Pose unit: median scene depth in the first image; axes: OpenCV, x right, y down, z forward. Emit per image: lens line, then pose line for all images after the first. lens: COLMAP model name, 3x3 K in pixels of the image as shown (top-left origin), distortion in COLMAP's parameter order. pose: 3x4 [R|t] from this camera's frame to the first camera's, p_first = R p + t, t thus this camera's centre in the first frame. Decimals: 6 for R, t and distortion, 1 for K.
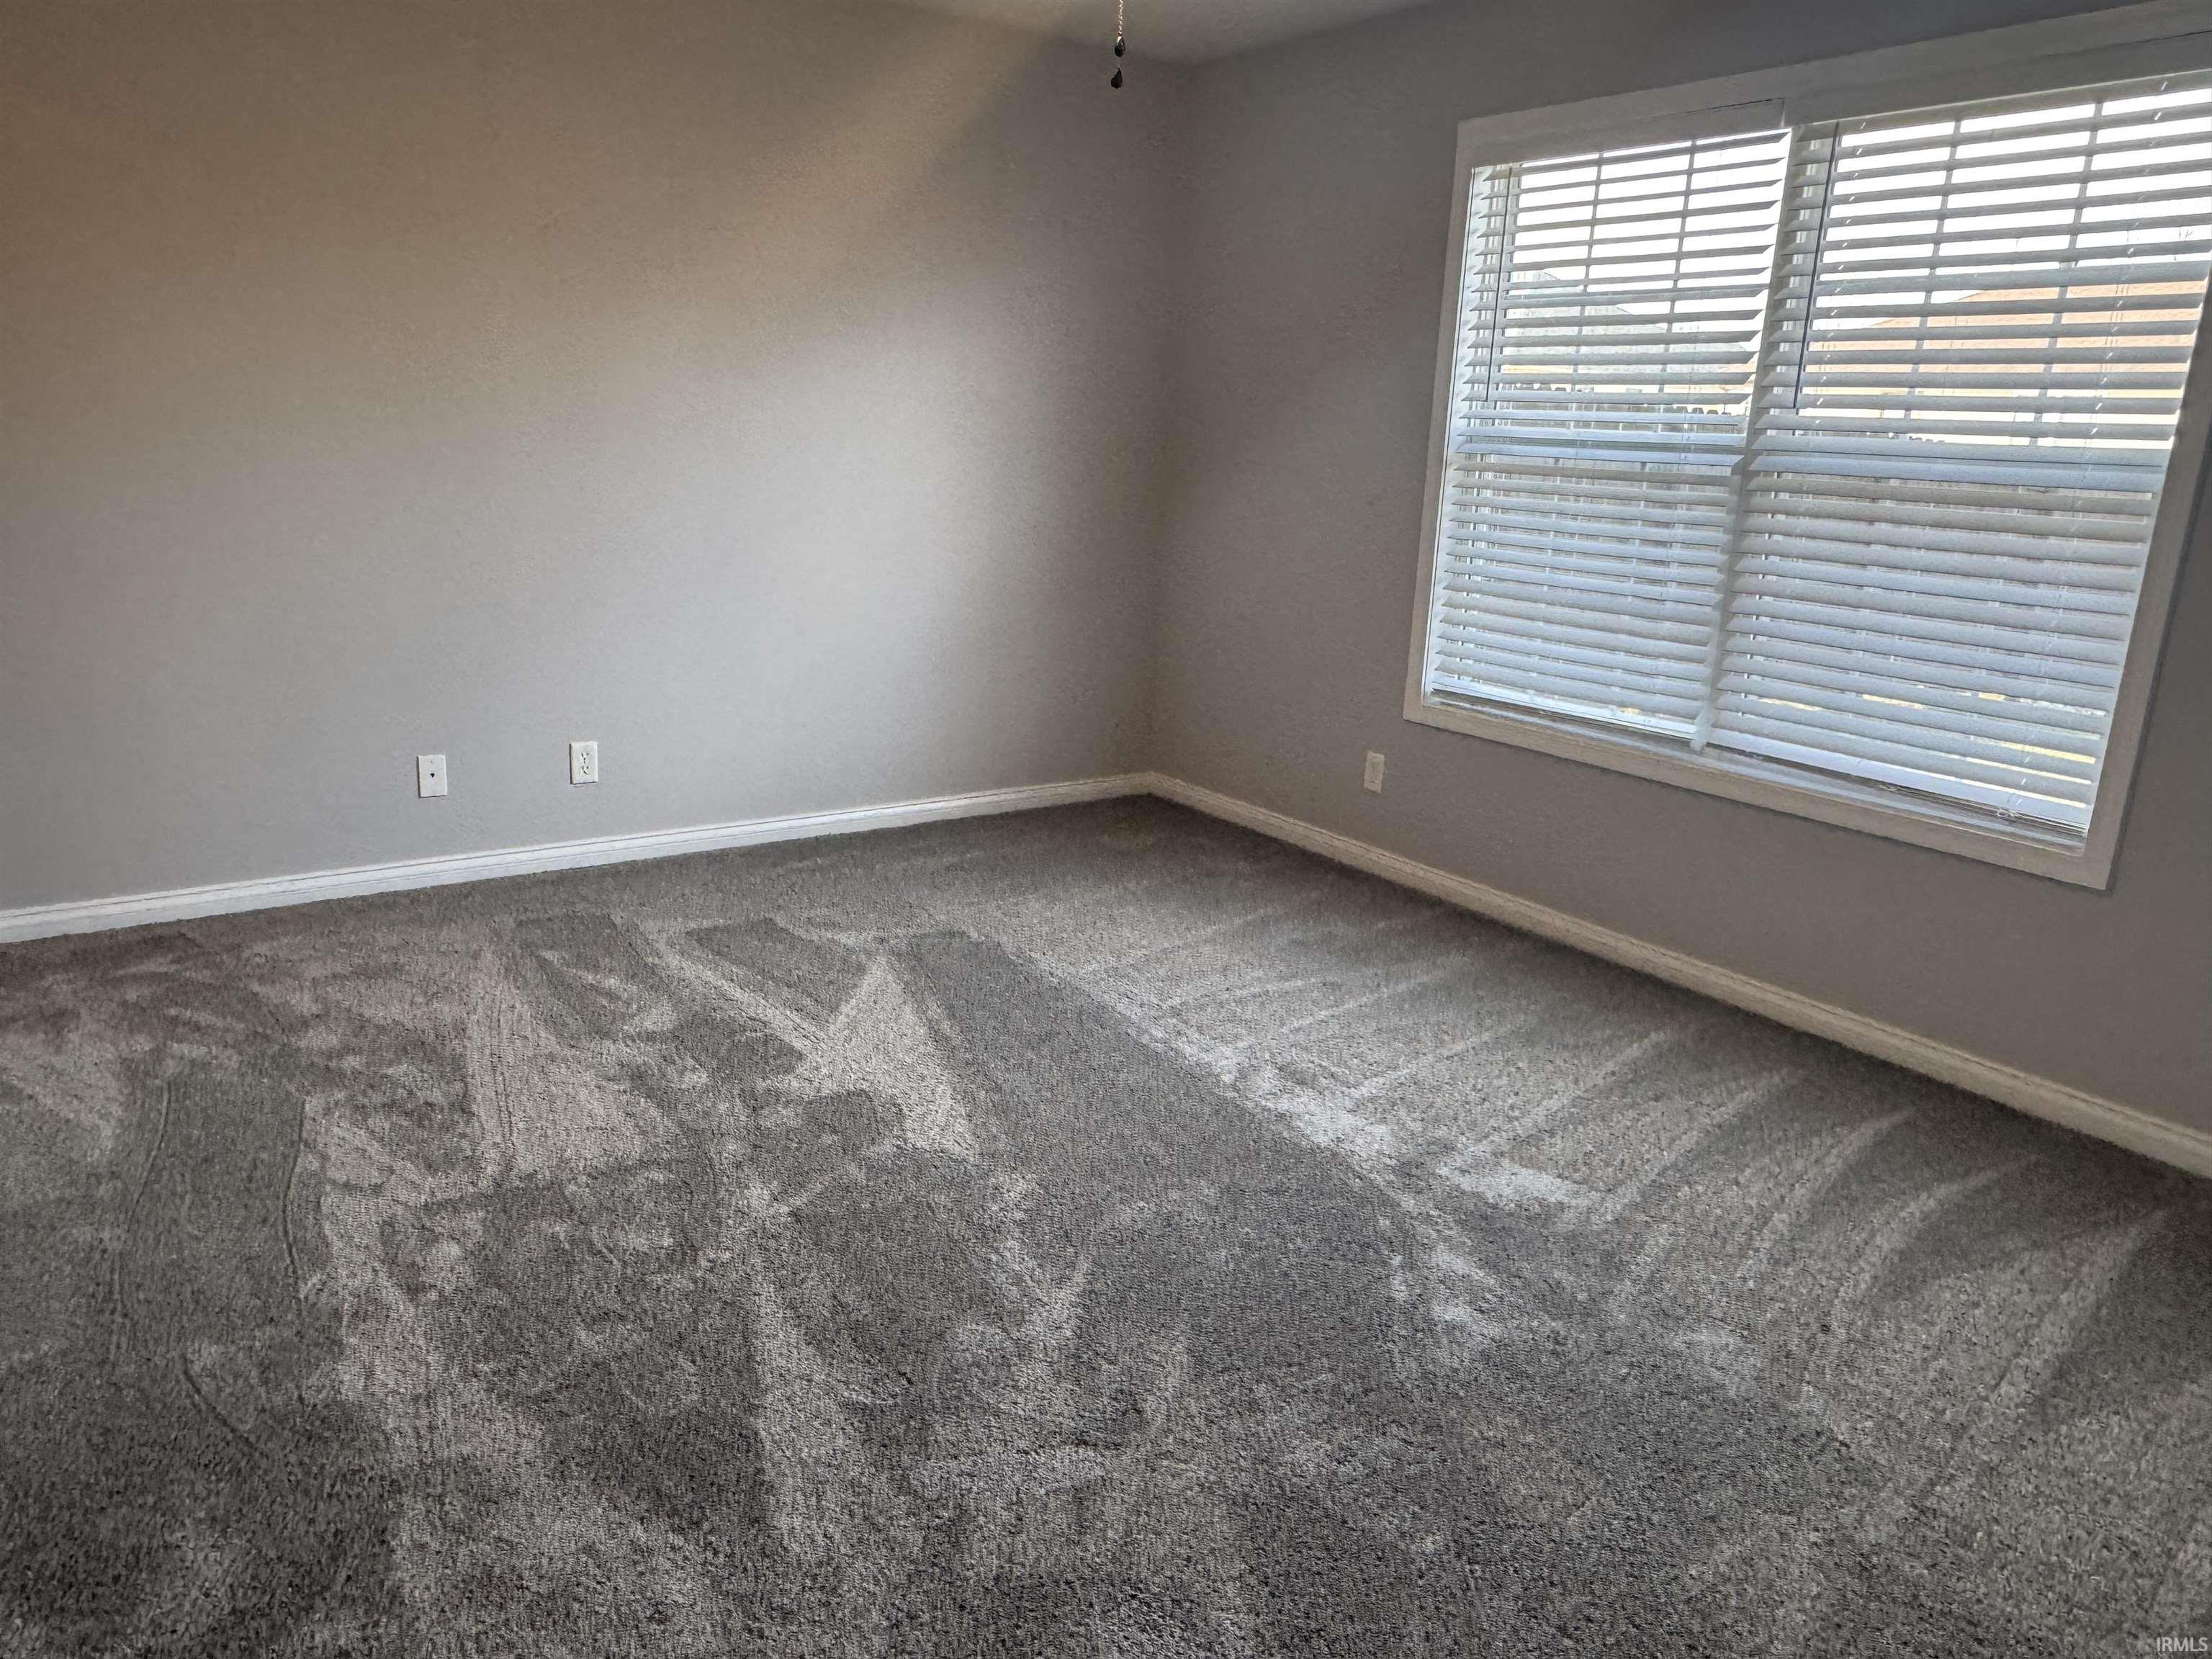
lens RADIAL K [[1494.3, 0, 1077.4], [0, 1494.3, 830.7], [0, 0, 1]] dist [-0.020036, 0.008428]
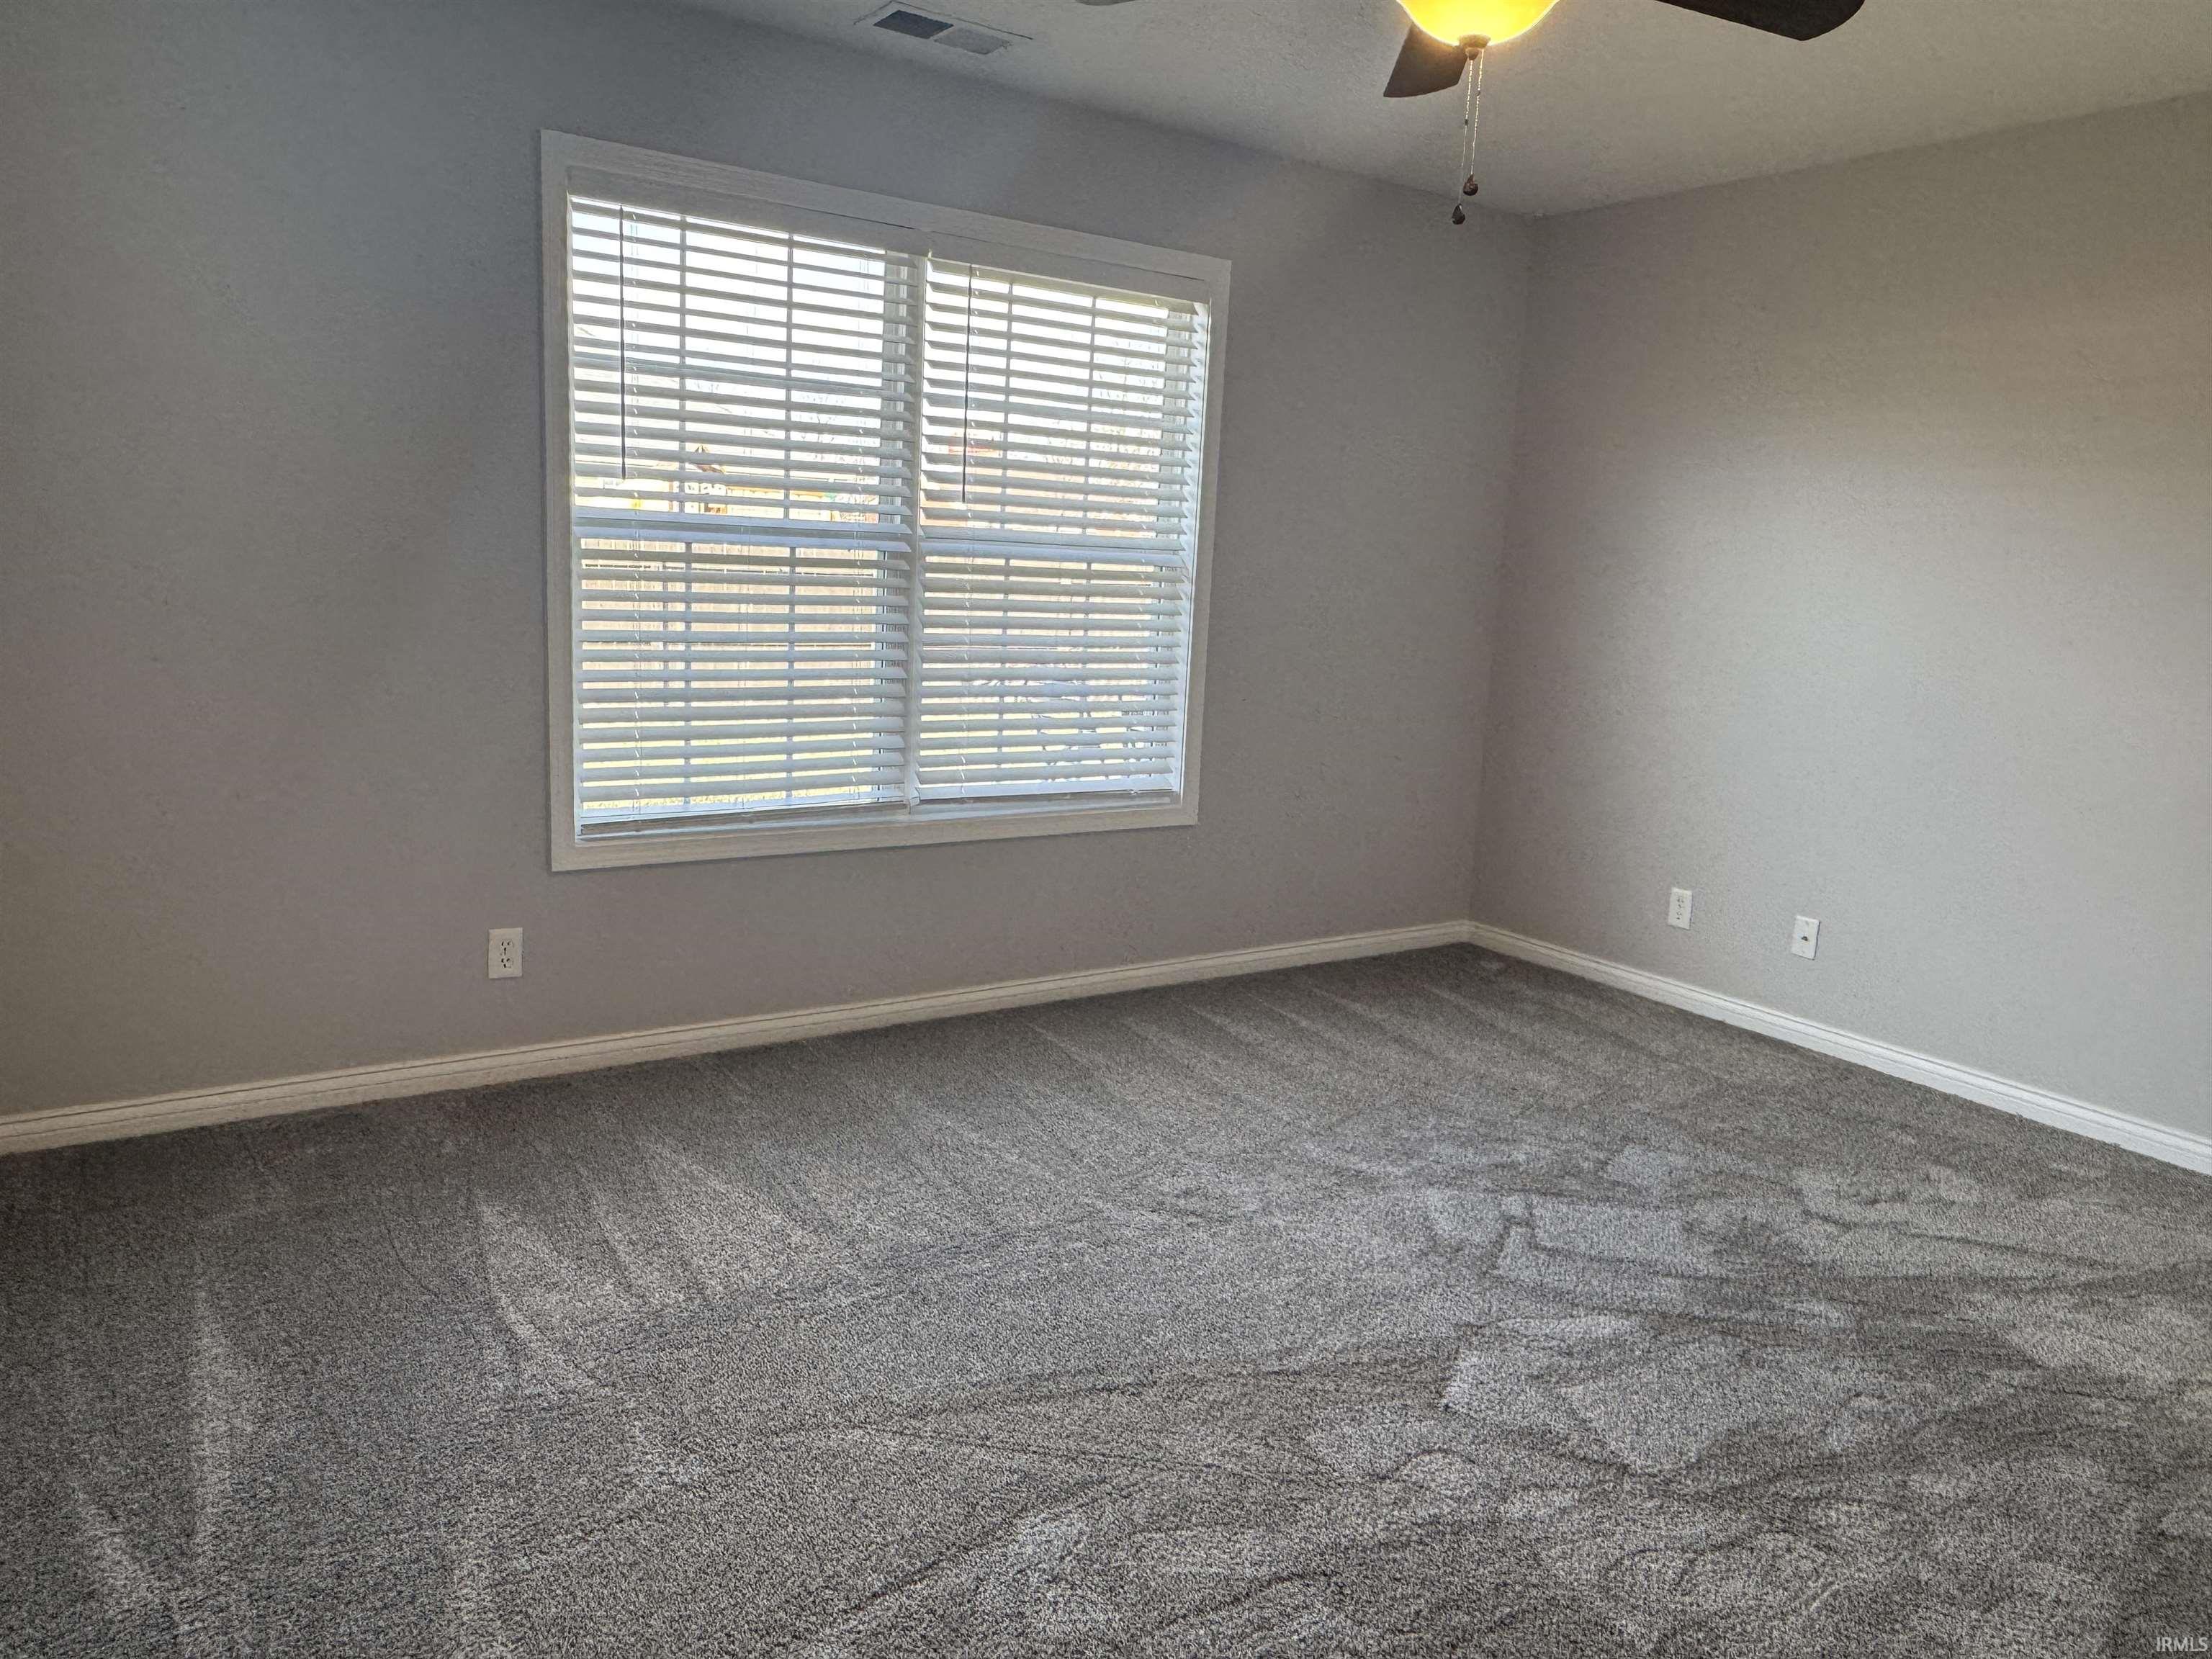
lens RADIAL K [[1494.3, 0, 1099.7], [0, 1494.3, 830.8], [0, 0, 1]] dist [-0.020036, 0.008428]
pose [[0.016593, -0.220782, 0.975182, -0.797843], [0.217180, 0.952826, 0.212025, -0.295704], [-0.975990, 0.208272, 0.063760, 0.977889]]
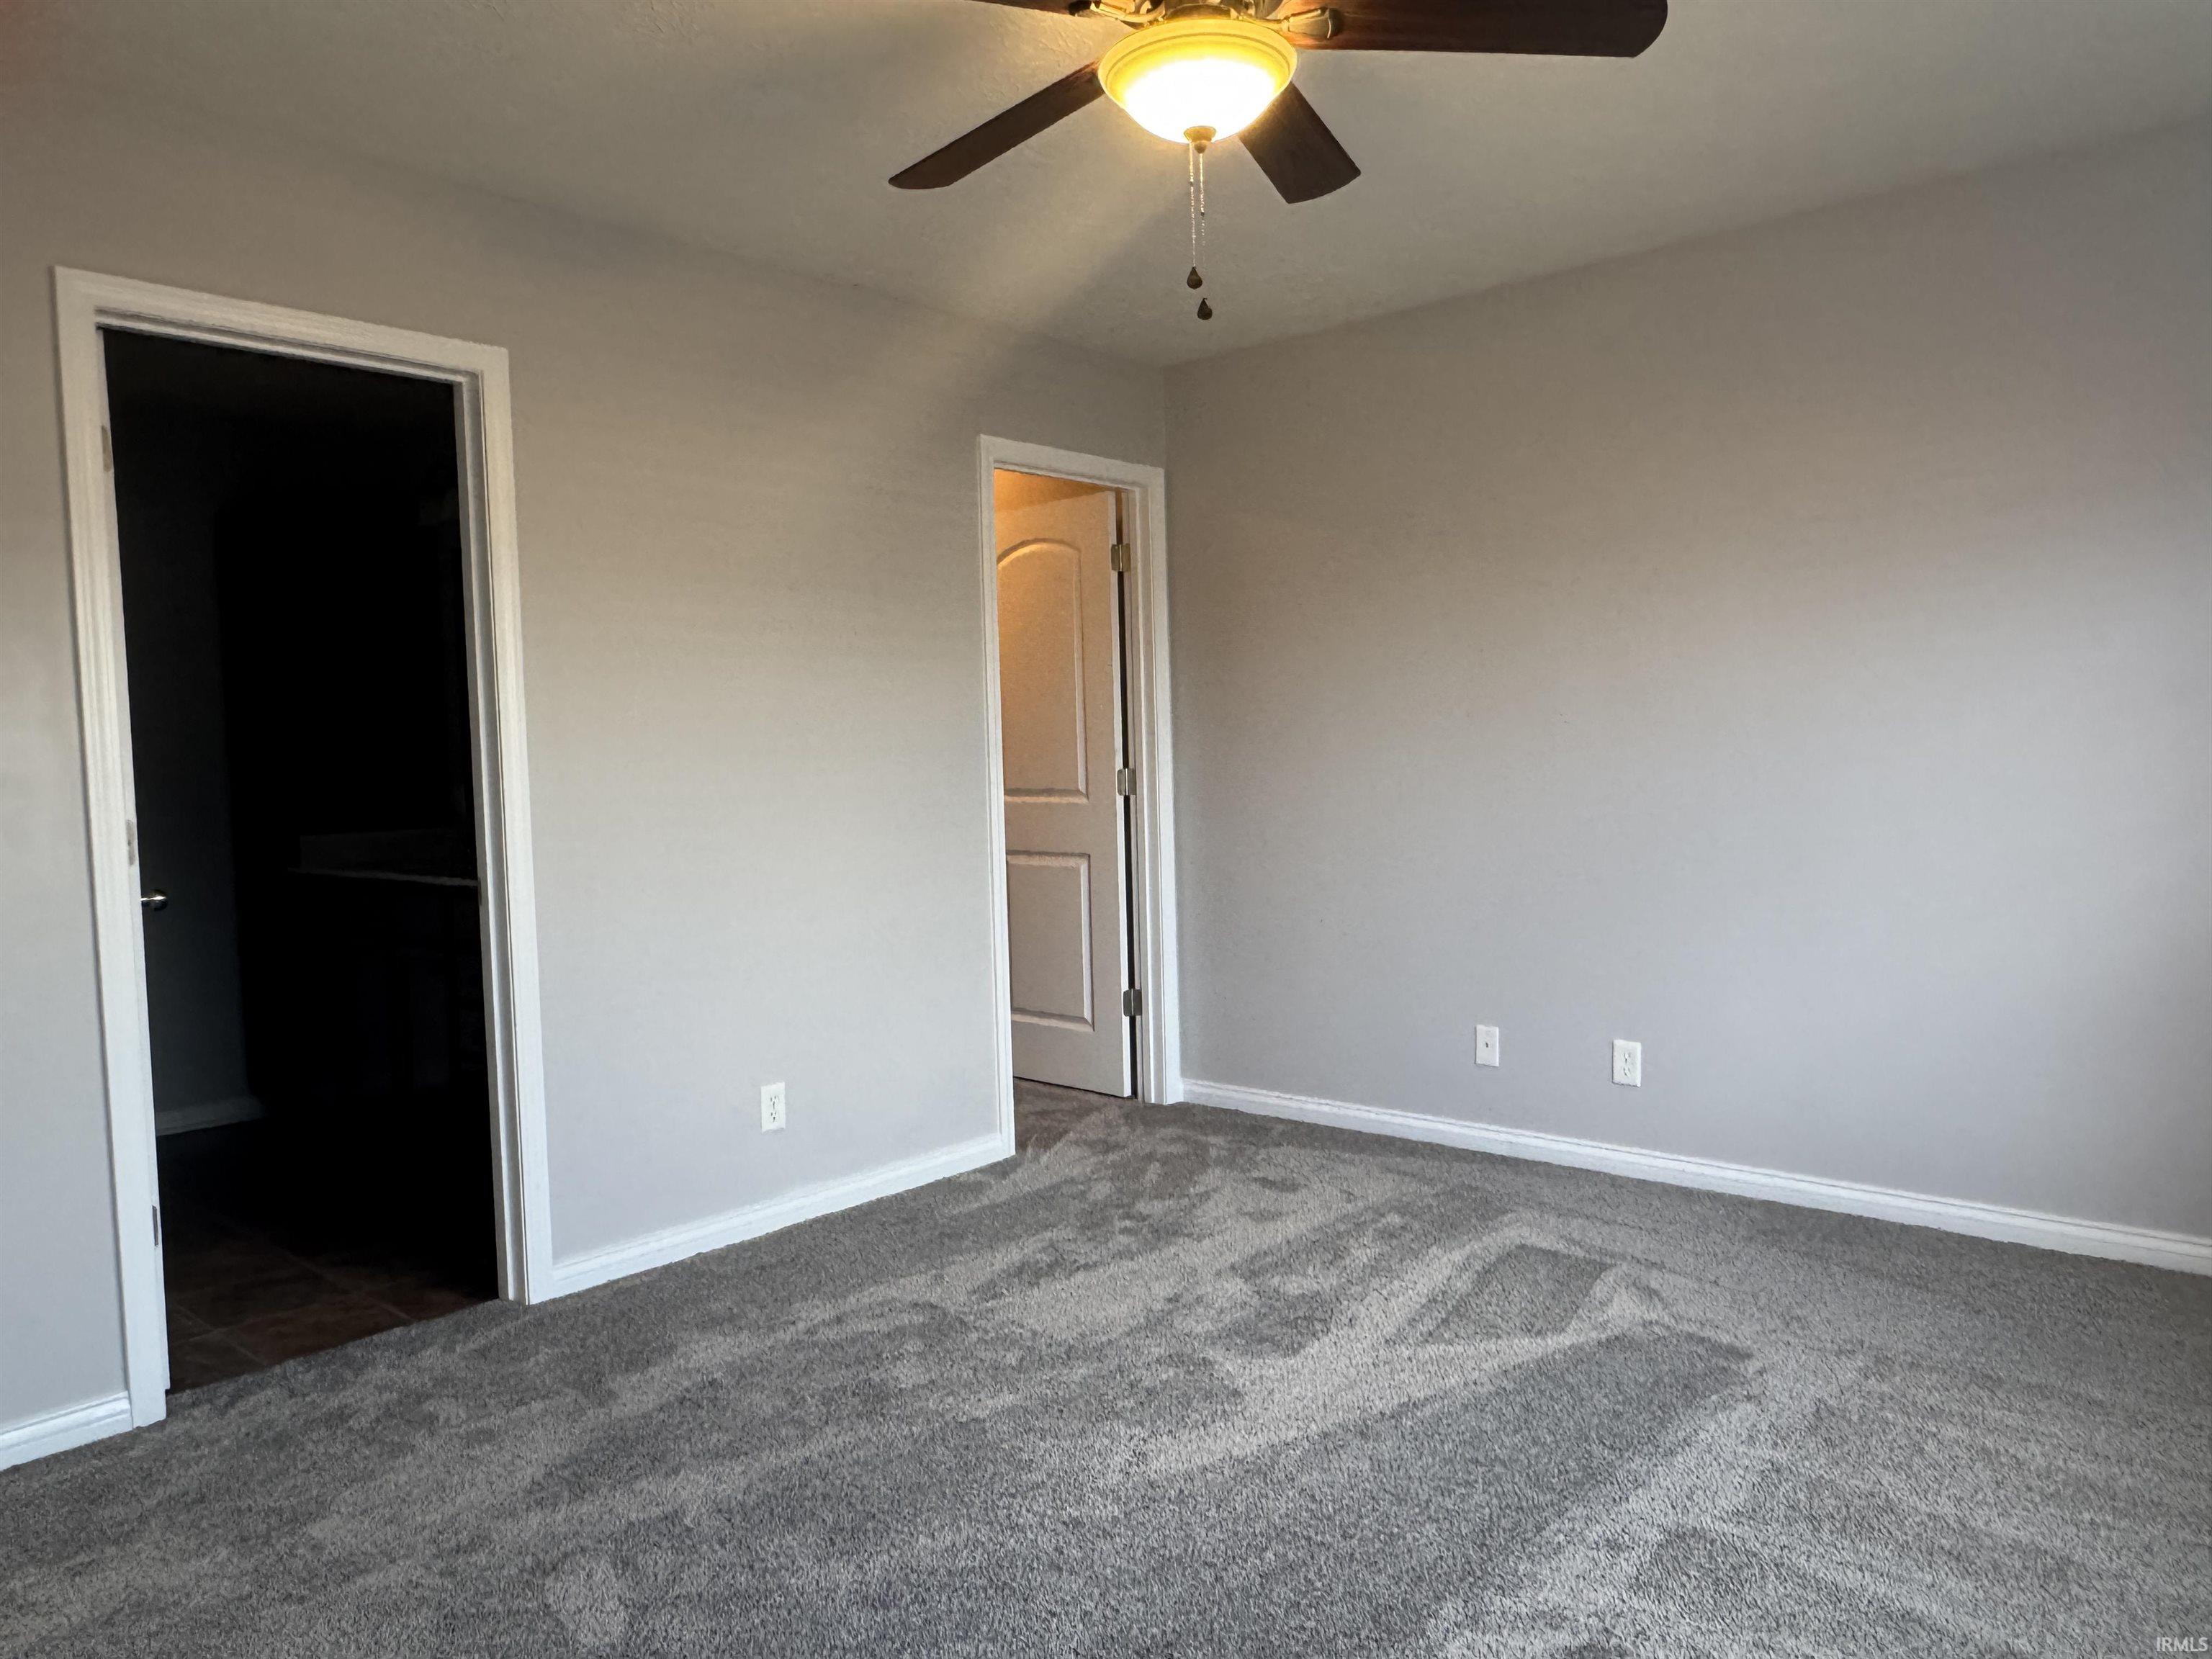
lens RADIAL K [[1494.3, 0, 1107.5], [0, 1494.3, 832.3], [0, 0, 1]] dist [-0.020036, 0.008428]
pose [[0.257310, 0.012380, -0.966250, 0.715015], [-0.224302, 0.973373, -0.047260, -0.101593], [0.939936, 0.228892, 0.253236, 0.611128]]
